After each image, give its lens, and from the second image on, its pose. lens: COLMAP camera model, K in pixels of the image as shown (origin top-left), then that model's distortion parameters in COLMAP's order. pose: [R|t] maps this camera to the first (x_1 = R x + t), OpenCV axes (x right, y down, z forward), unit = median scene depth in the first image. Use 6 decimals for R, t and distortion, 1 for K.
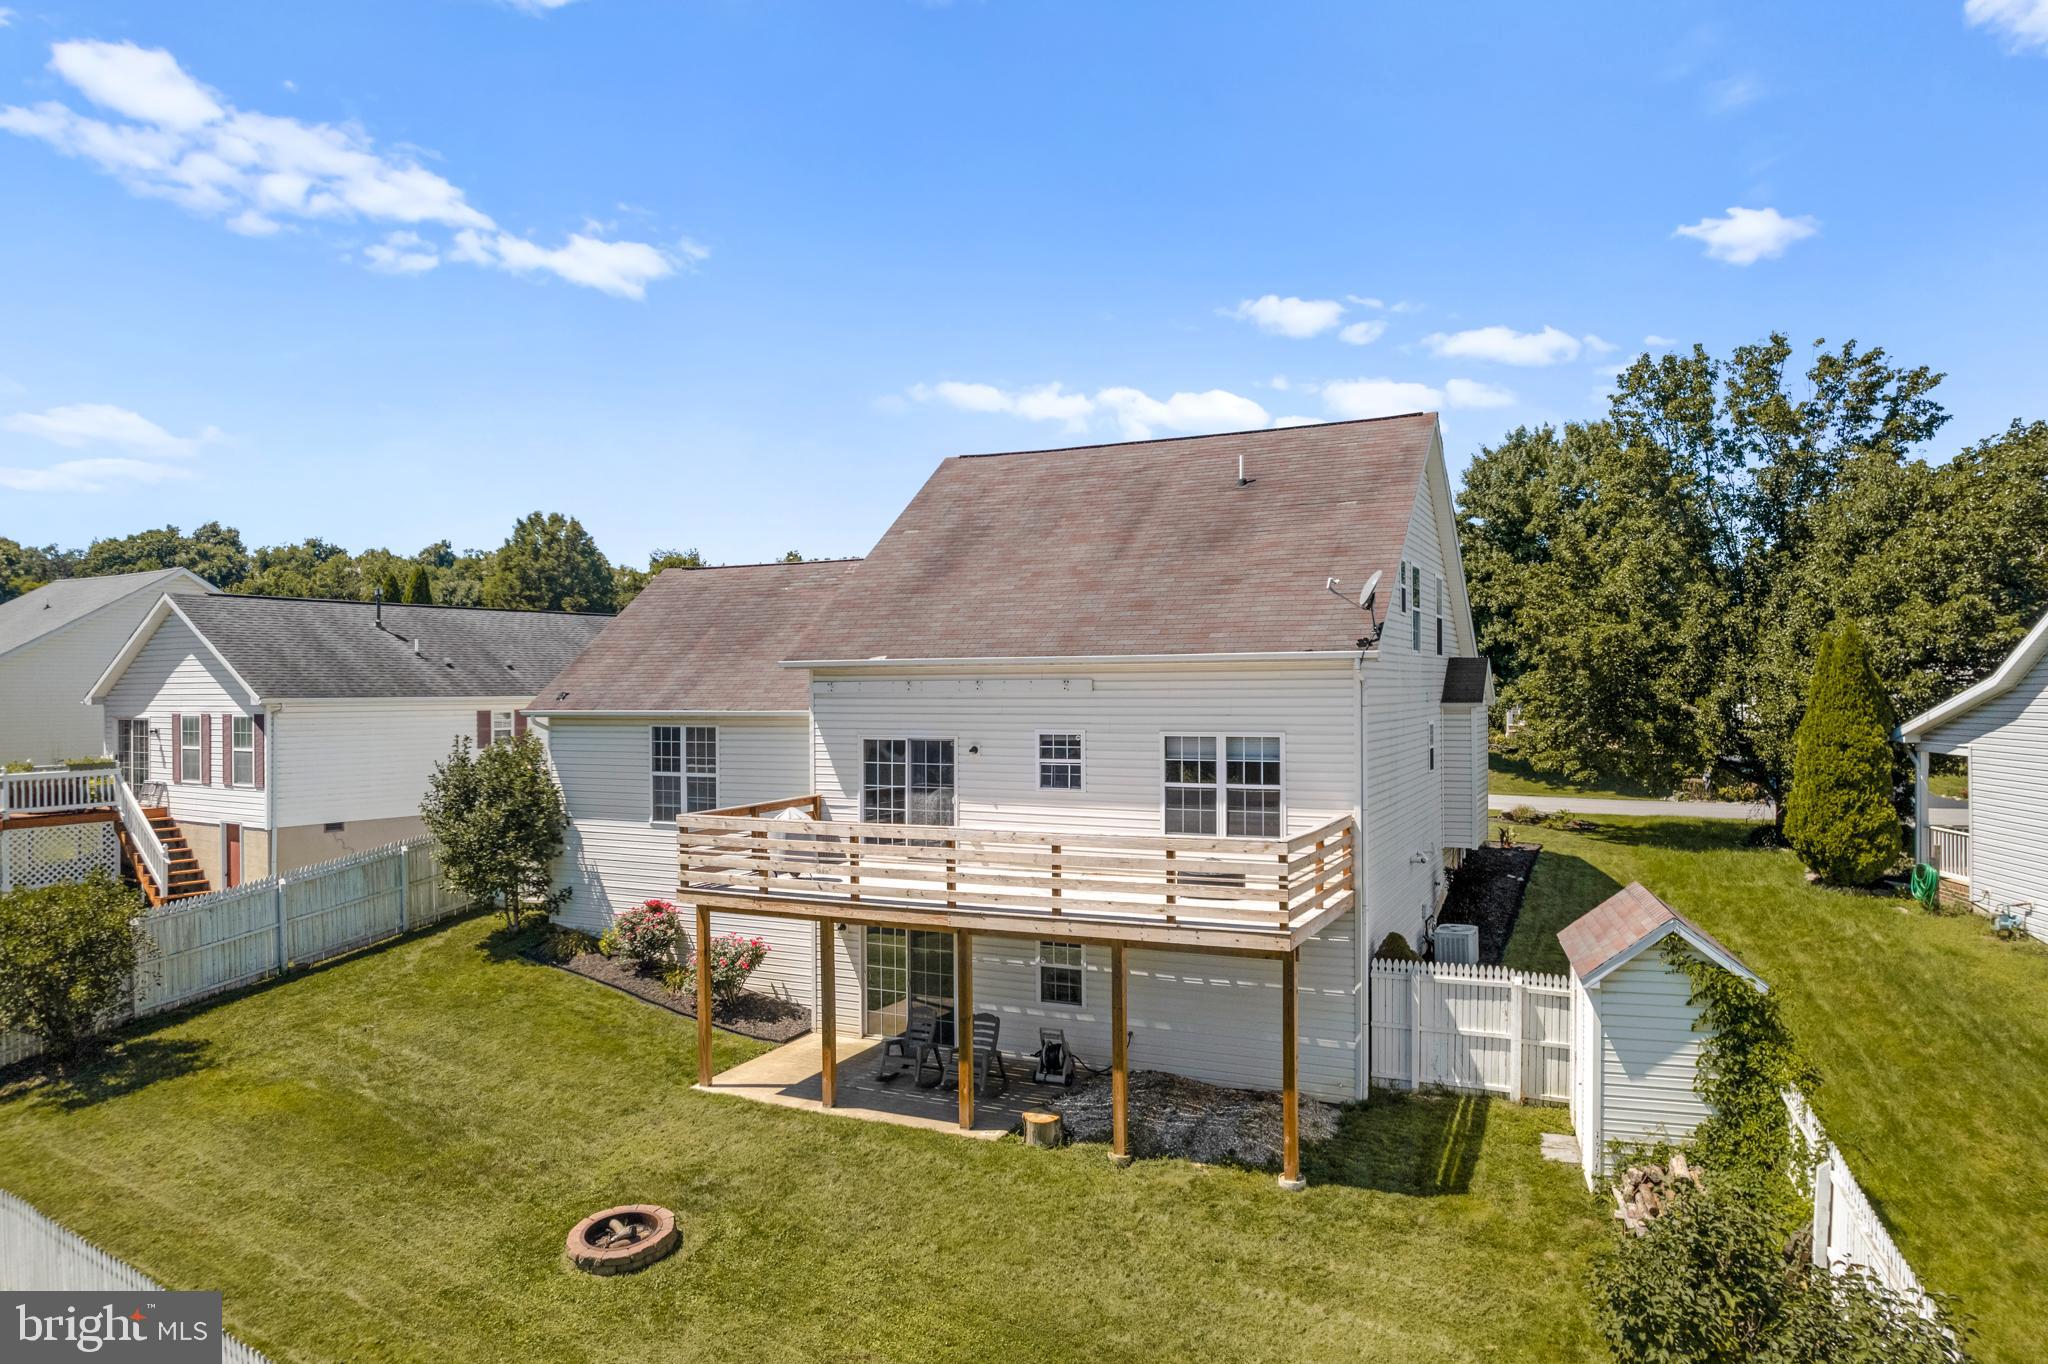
lens RADIAL K [[1303.0, 0, 1041.7], [0, 1303.0, 682.2], [0, 0, 1]] dist [-0.068497, 0.057834]
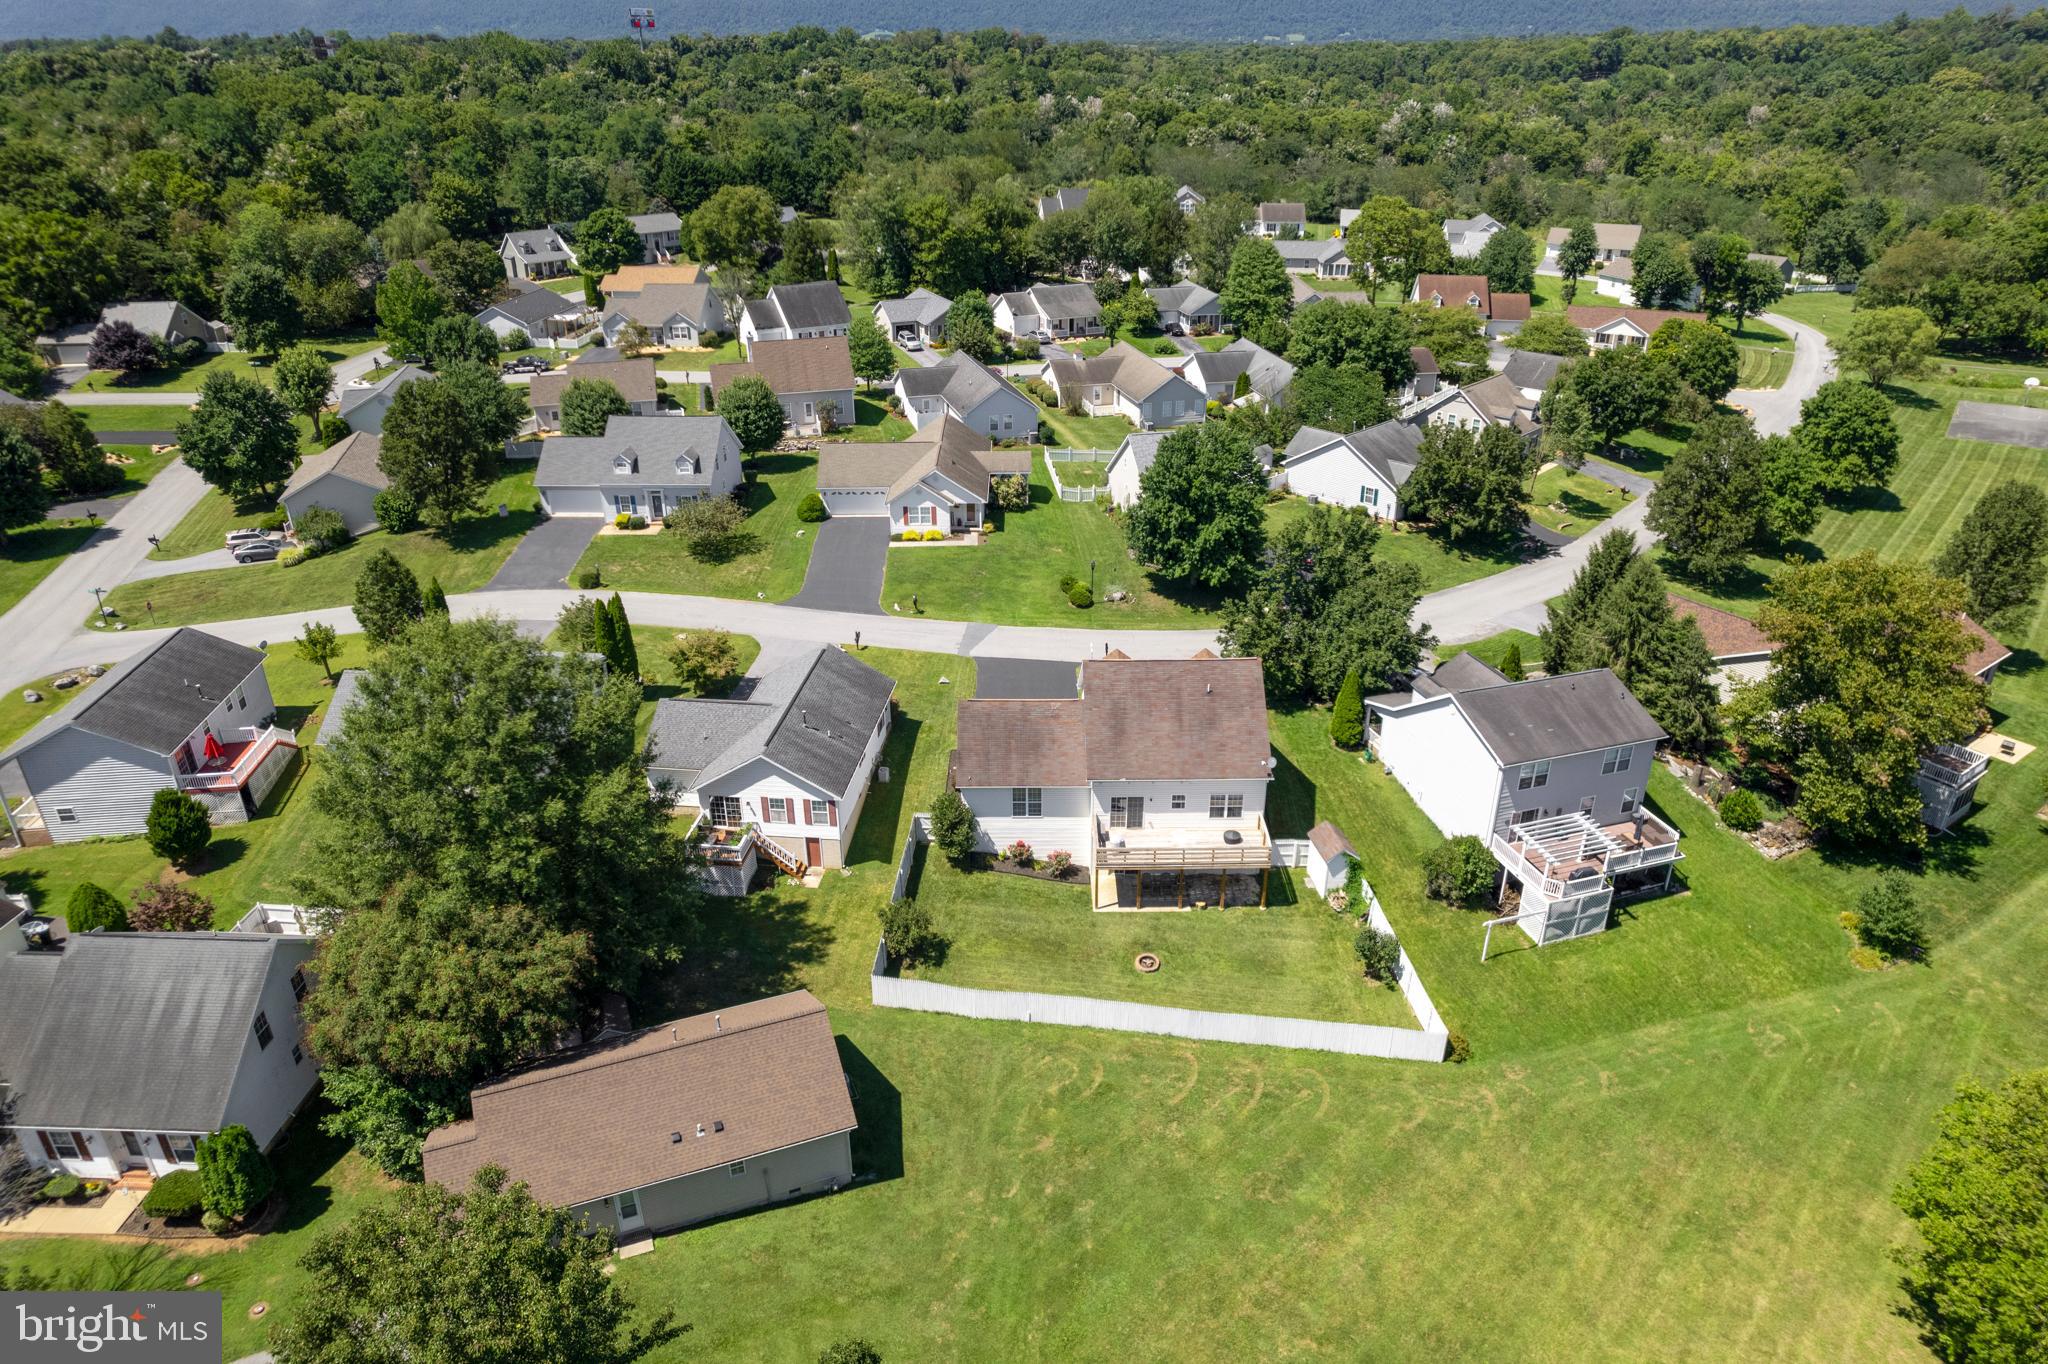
lens RADIAL K [[1303.0, 0, 1041.7], [0, 1303.0, 682.2], [0, 0, 1]] dist [-0.068497, 0.057834]
pose [[0.897561, -0.188068, 0.398766, -1.631262], [-0.007801, 0.897541, 0.440861, -1.745593], [-0.440821, -0.398811, 0.804131, -1.494639]]
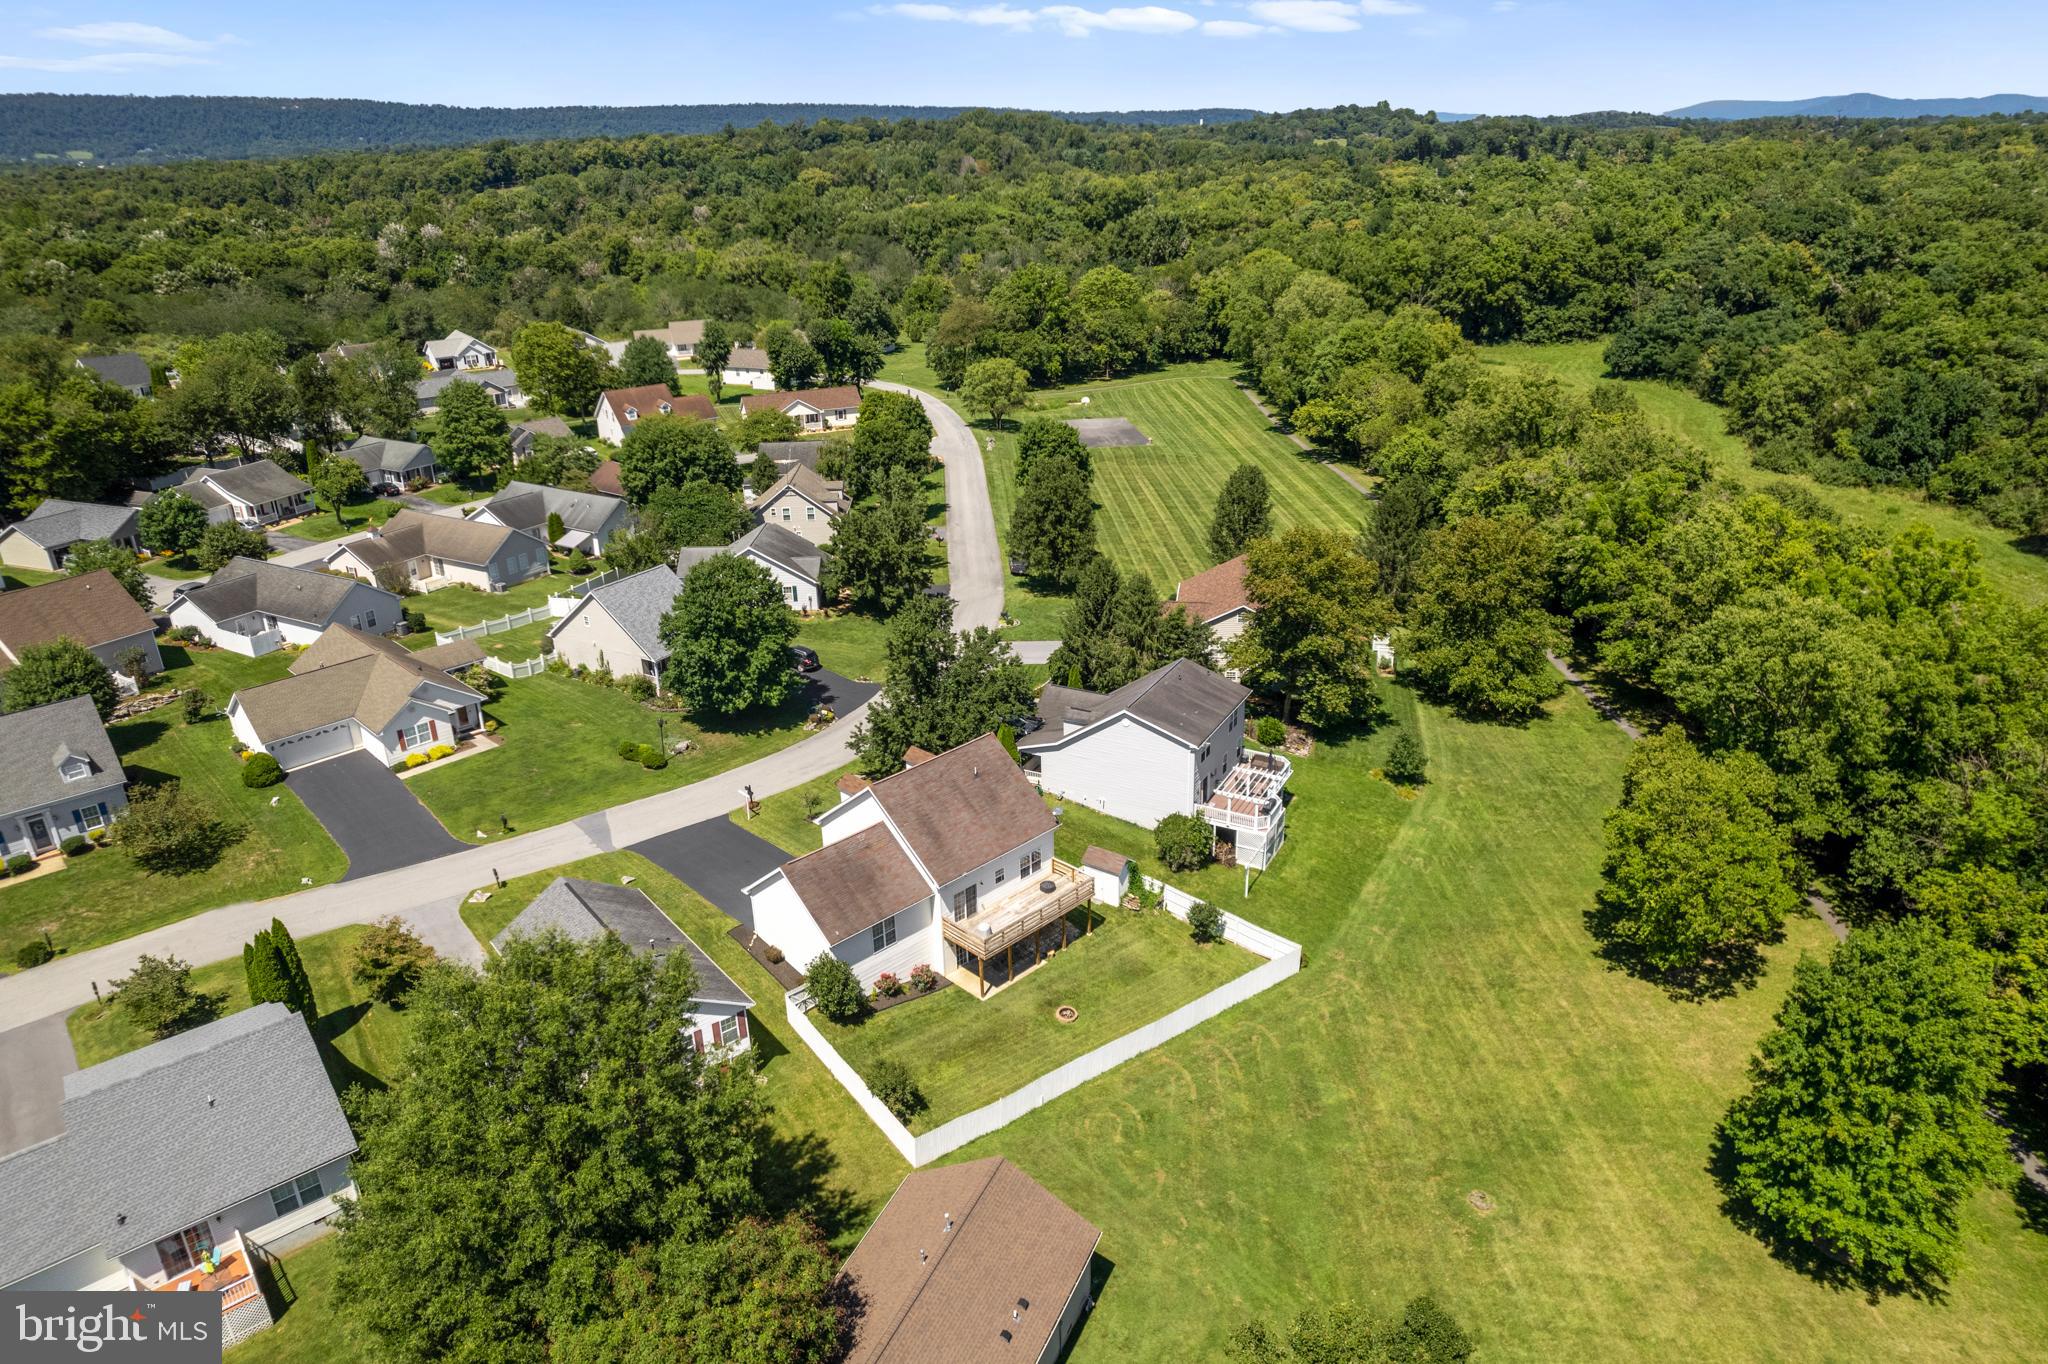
lens RADIAL K [[1303.0, 0, 1041.7], [0, 1303.0, 682.2], [0, 0, 1]] dist [-0.068497, 0.057834]
pose [[0.327582, -0.361906, 0.872762, -3.043323], [0.014335, 0.925529, 0.378406, -1.890310], [-0.944714, -0.111448, 0.308374, -0.220337]]
